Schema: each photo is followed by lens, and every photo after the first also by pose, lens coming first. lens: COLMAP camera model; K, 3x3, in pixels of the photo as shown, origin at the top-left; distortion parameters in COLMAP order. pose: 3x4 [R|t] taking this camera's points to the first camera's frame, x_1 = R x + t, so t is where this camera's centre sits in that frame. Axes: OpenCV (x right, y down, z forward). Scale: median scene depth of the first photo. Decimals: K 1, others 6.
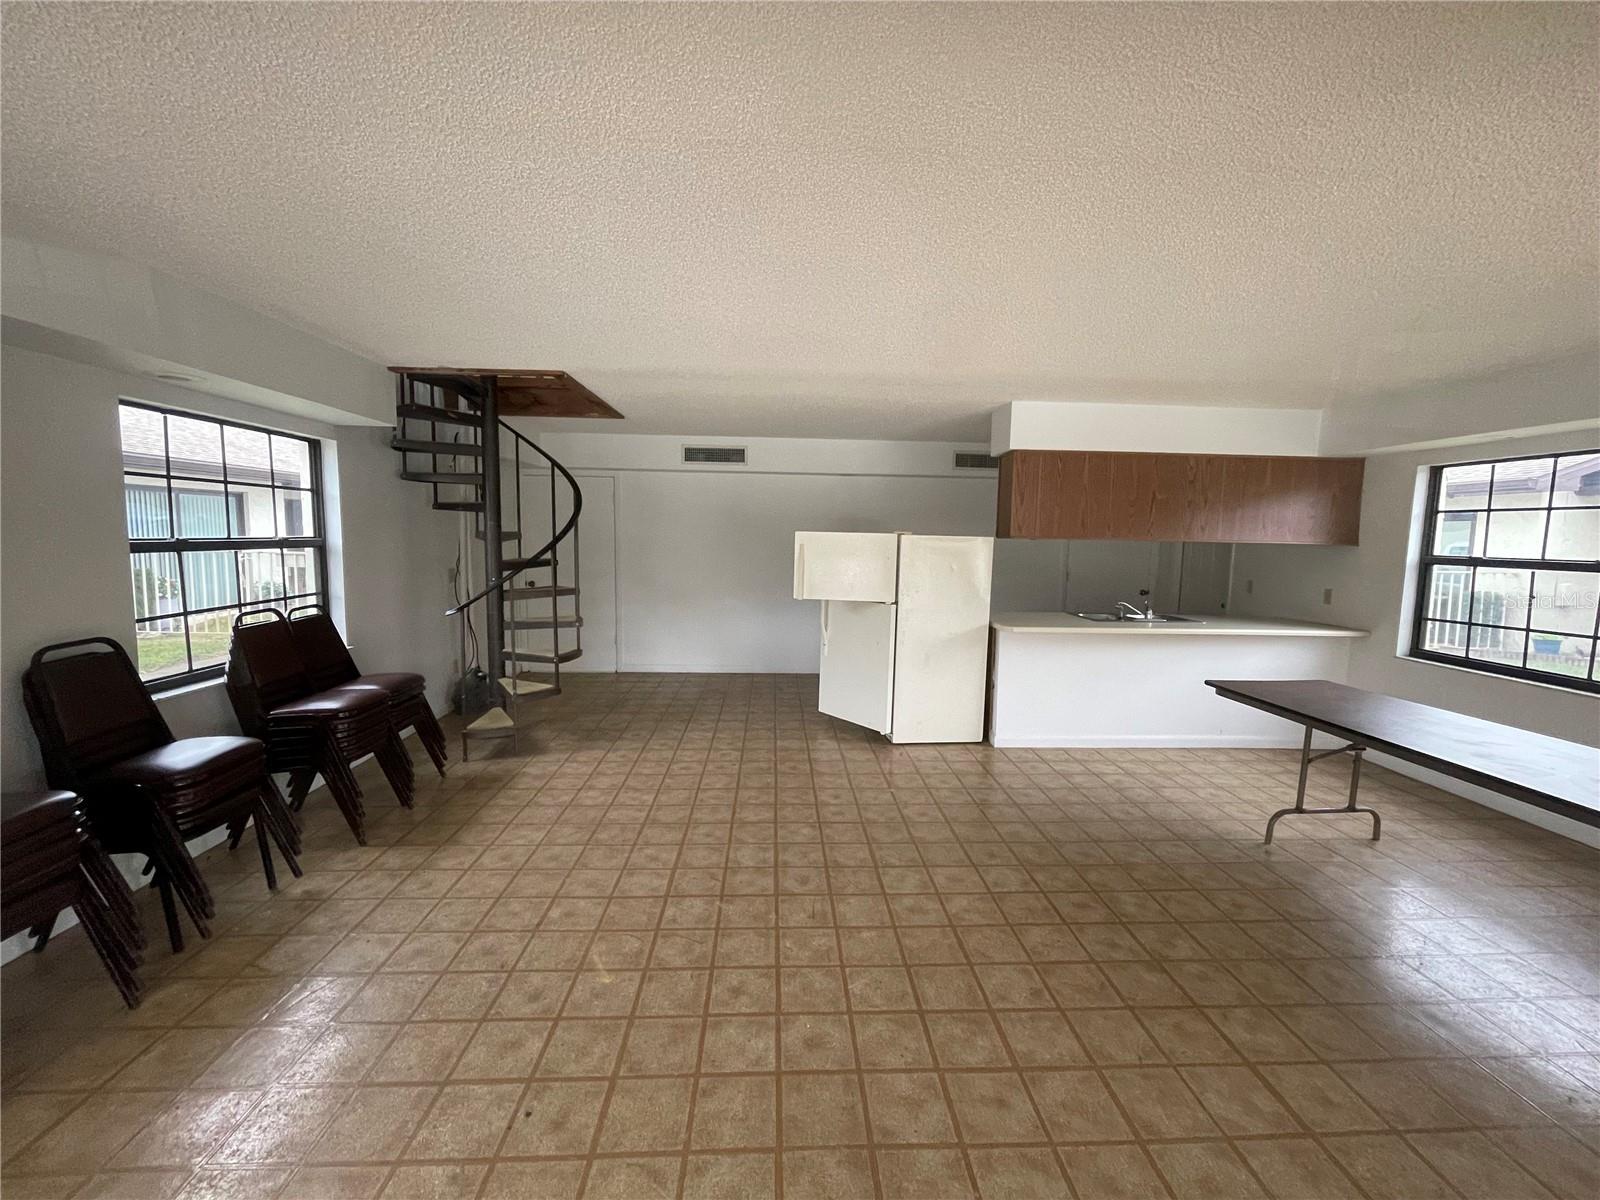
lens RADIAL K [[652.2, 0, 800.0], [0, 652.2, 600.0], [0, 0, 1]] dist [-0.000068, 0.000053]
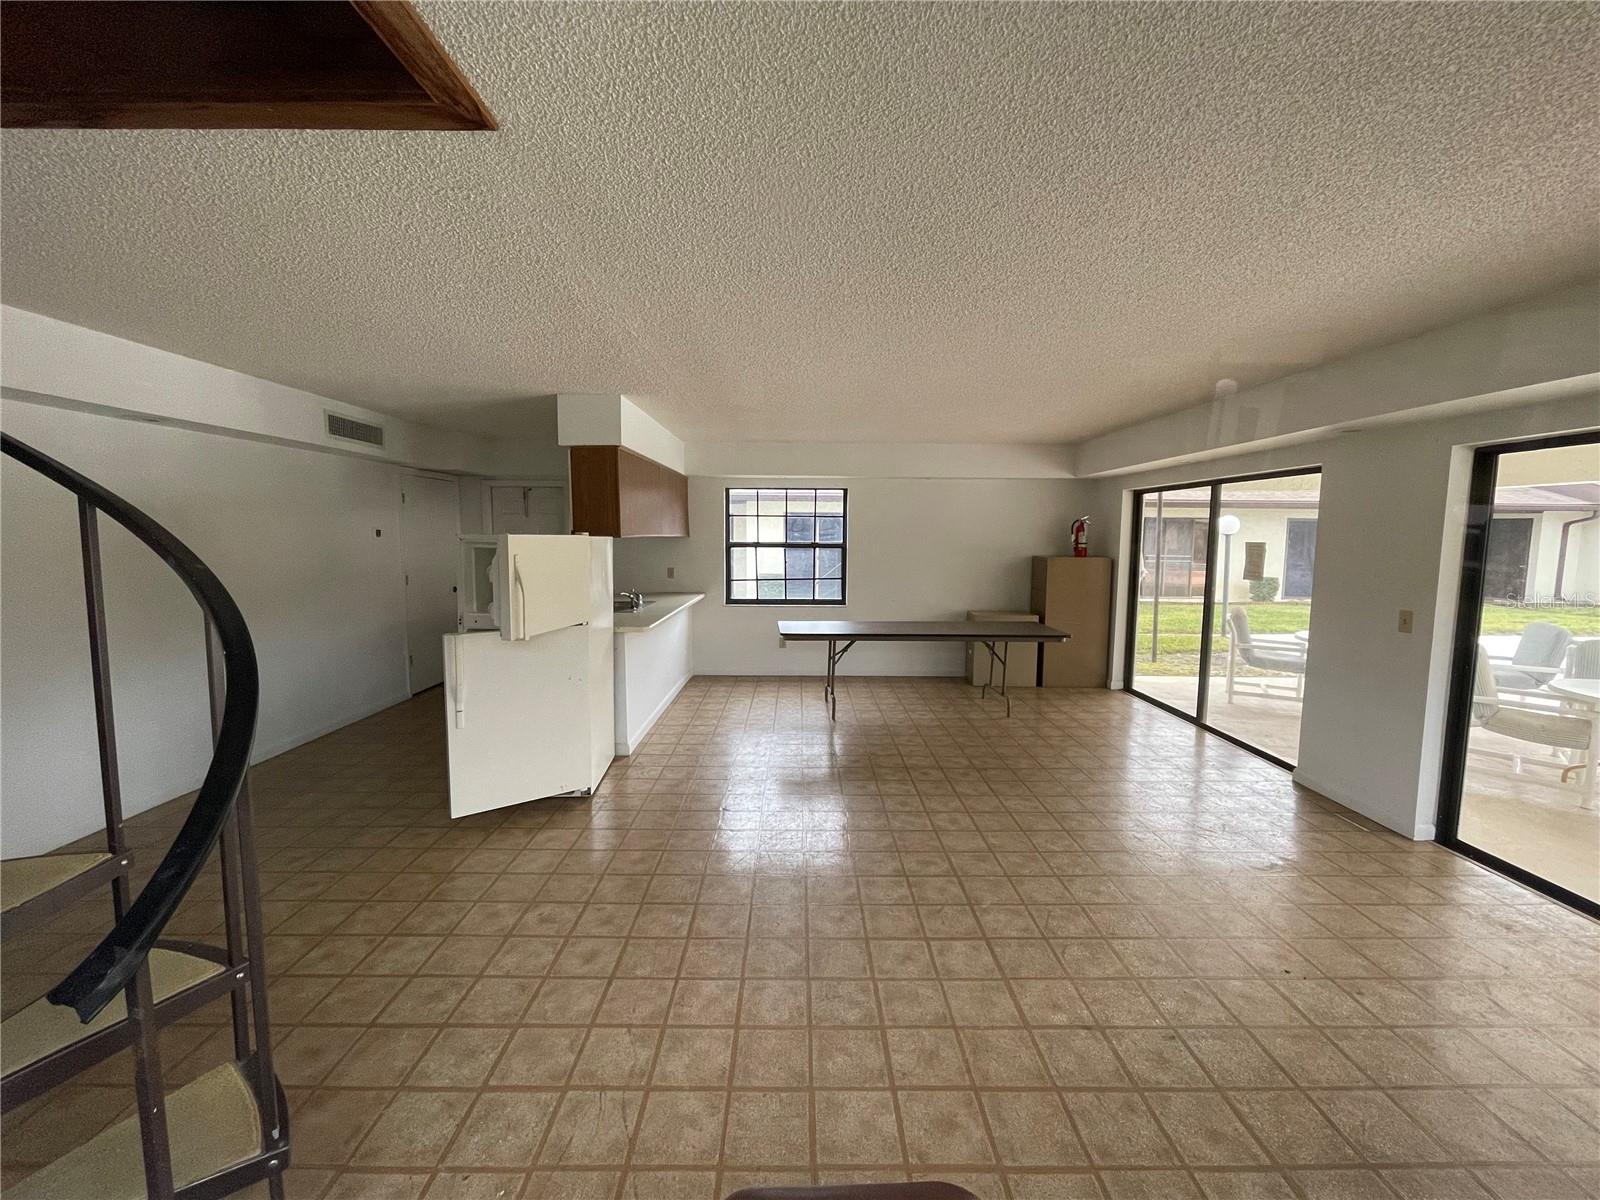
lens RADIAL K [[652.2, 0, 800.0], [0, 652.2, 600.0], [0, 0, 1]] dist [-0.000068, 0.000053]
pose [[0.040191, -0.119263, 0.992049, -0.767113], [0.099388, 0.988404, 0.114799, -0.108213], [-0.994237, 0.093984, 0.051579, 0.835206]]
